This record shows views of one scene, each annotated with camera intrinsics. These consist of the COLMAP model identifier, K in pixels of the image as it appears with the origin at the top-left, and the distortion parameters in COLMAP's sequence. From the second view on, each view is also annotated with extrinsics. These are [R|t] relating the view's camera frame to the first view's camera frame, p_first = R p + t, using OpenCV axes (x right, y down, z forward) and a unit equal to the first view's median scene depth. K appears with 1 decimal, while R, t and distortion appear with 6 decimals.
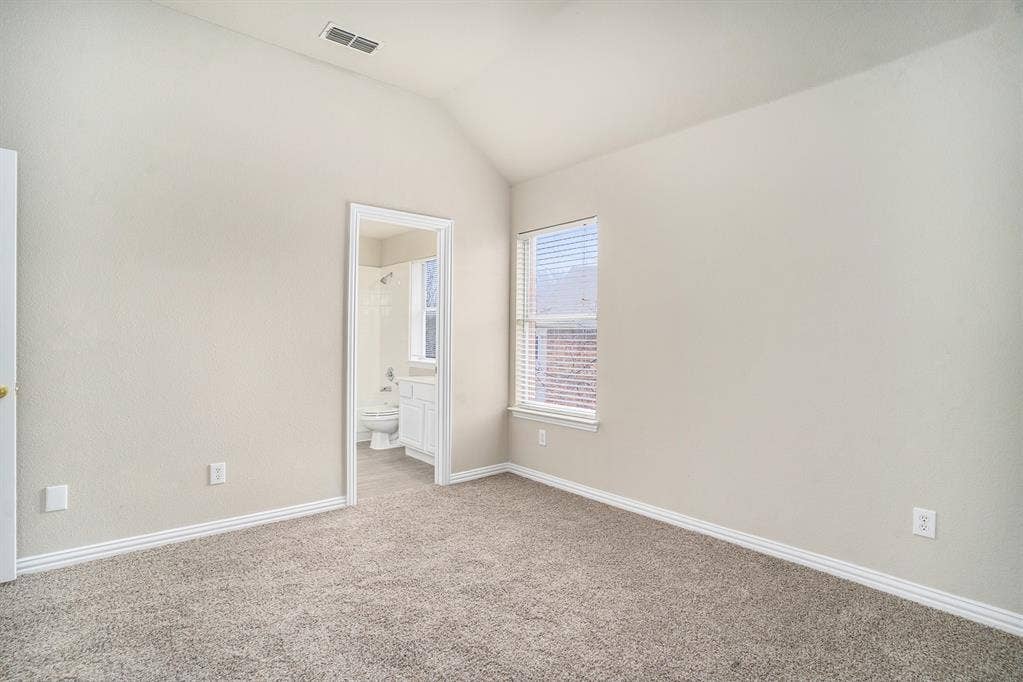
lens RADIAL K [[508.8, 0, 511.8], [0, 508.8, 337.1], [0, 0, 1]] dist [0.000594, 0.000174]
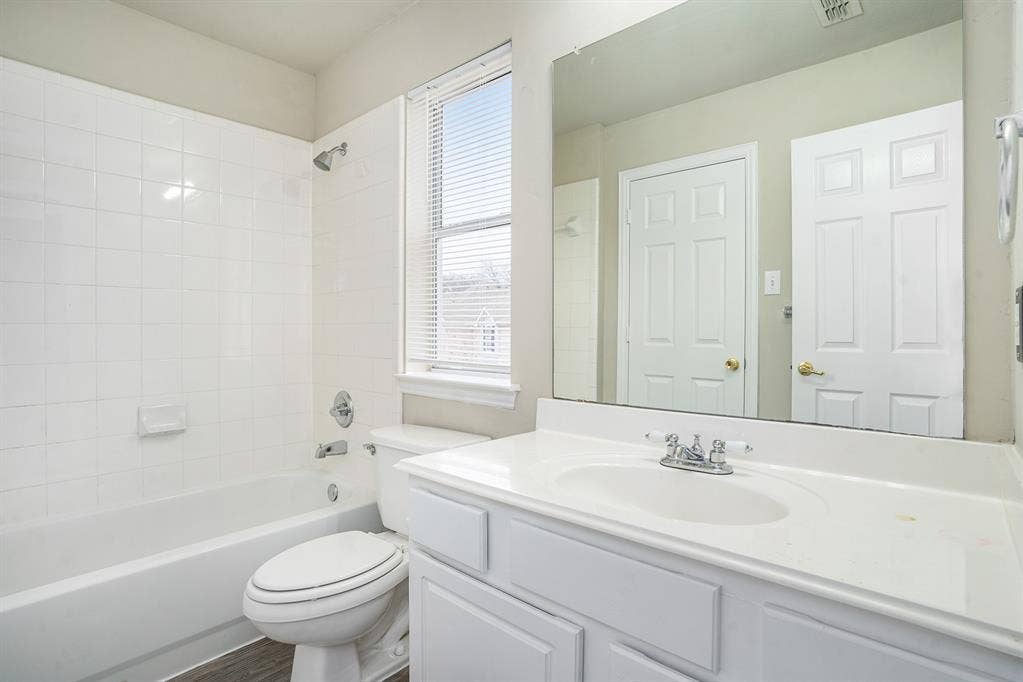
lens RADIAL K [[508.8, 0, 511.8], [0, 508.8, 337.1], [0, 0, 1]] dist [0.000594, 0.000174]
pose [[0.991668, -0.009119, 0.128495, -0.167554], [0.008469, 0.999948, 0.005603, 0.017379], [-0.128540, -0.004468, 0.991694, 0.624828]]
